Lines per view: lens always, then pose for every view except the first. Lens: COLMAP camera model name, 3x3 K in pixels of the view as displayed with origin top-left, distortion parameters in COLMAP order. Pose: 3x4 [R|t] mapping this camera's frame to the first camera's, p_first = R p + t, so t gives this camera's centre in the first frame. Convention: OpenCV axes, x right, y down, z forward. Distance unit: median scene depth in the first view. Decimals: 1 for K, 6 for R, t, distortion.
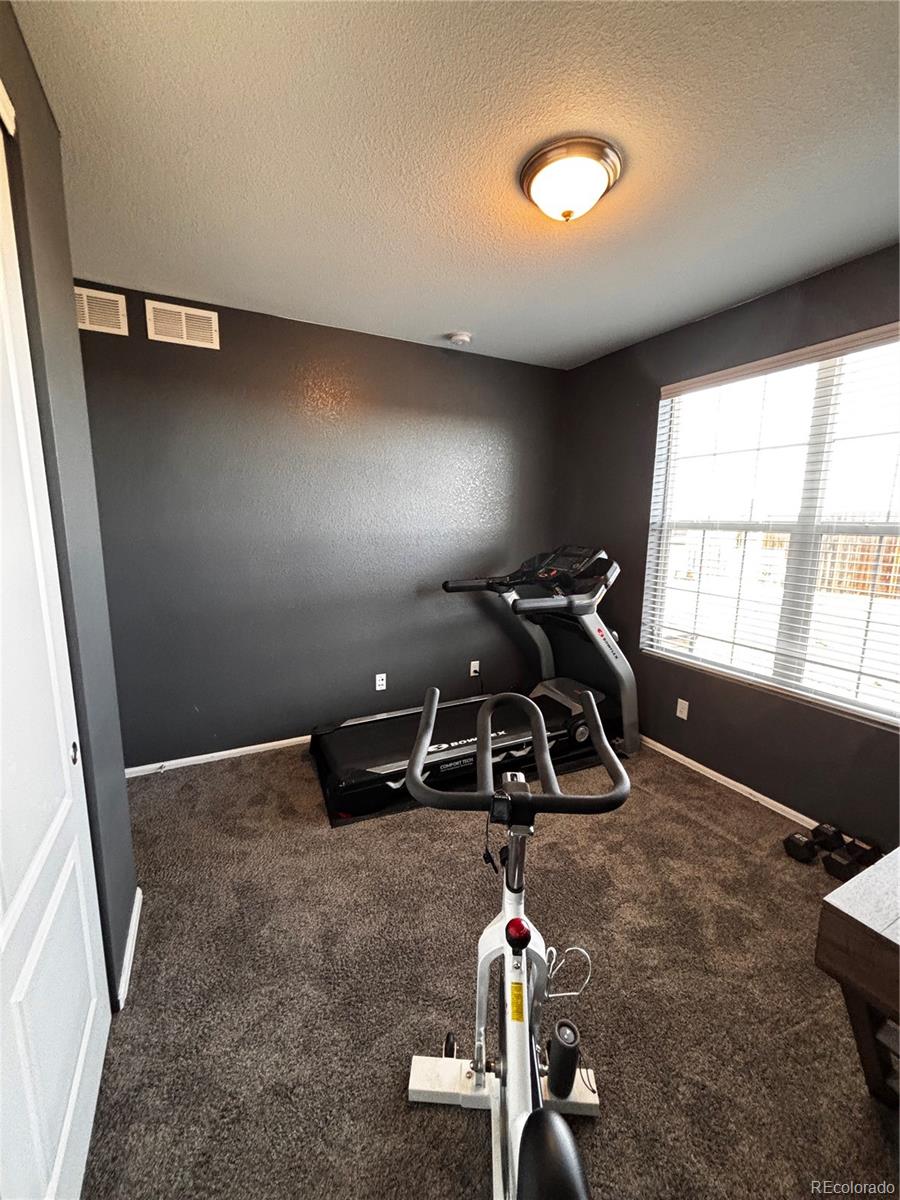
lens RADIAL K [[479.4, 0, 447.5], [0, 479.4, 595.2], [0, 0, 1]] dist [-0.001507, -0.000198]
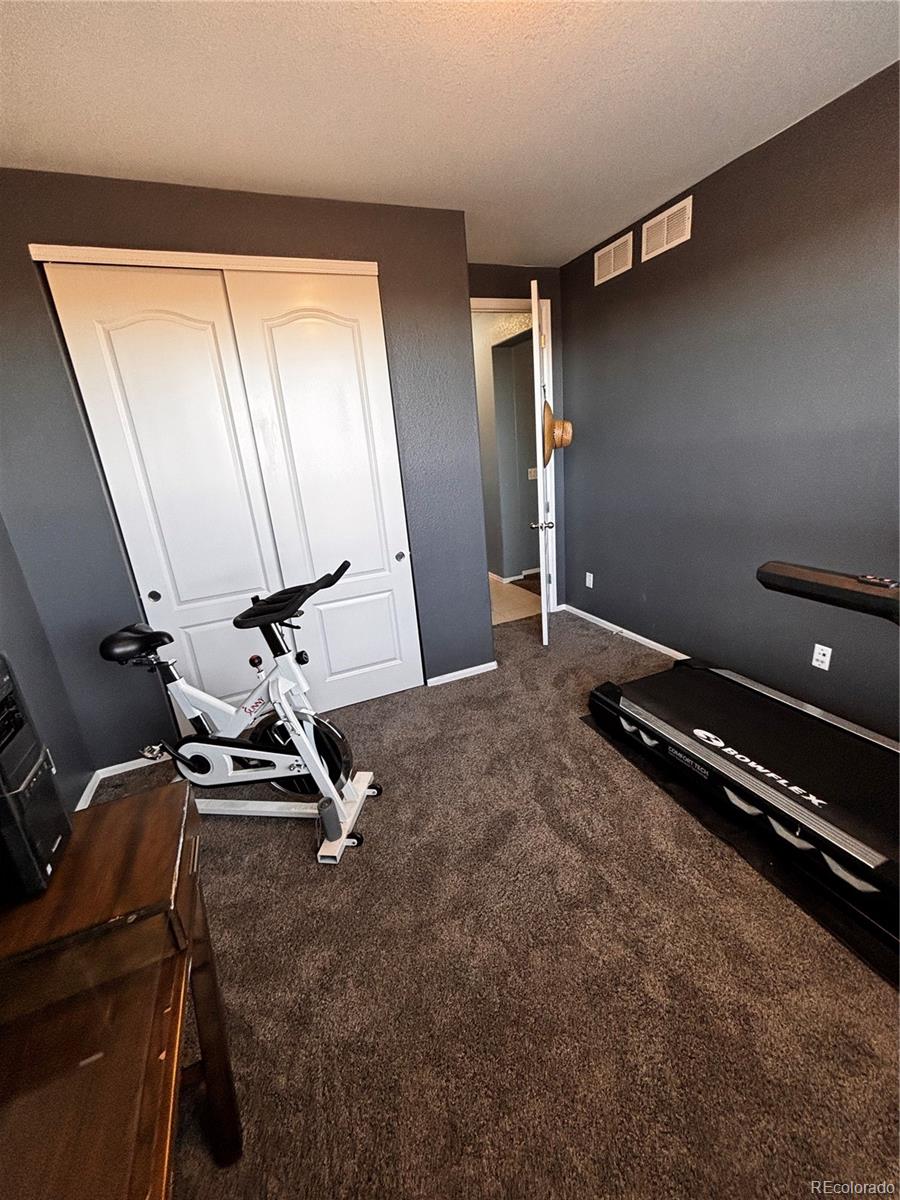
lens RADIAL K [[479.4, 0, 447.5], [0, 479.4, 595.2], [0, 0, 1]] dist [-0.001507, -0.000198]
pose [[-0.072743, 0.293255, -0.953263, 0.673877], [-0.069456, 0.951985, 0.298162, -0.089376], [0.994929, 0.087899, -0.048882, 0.632811]]
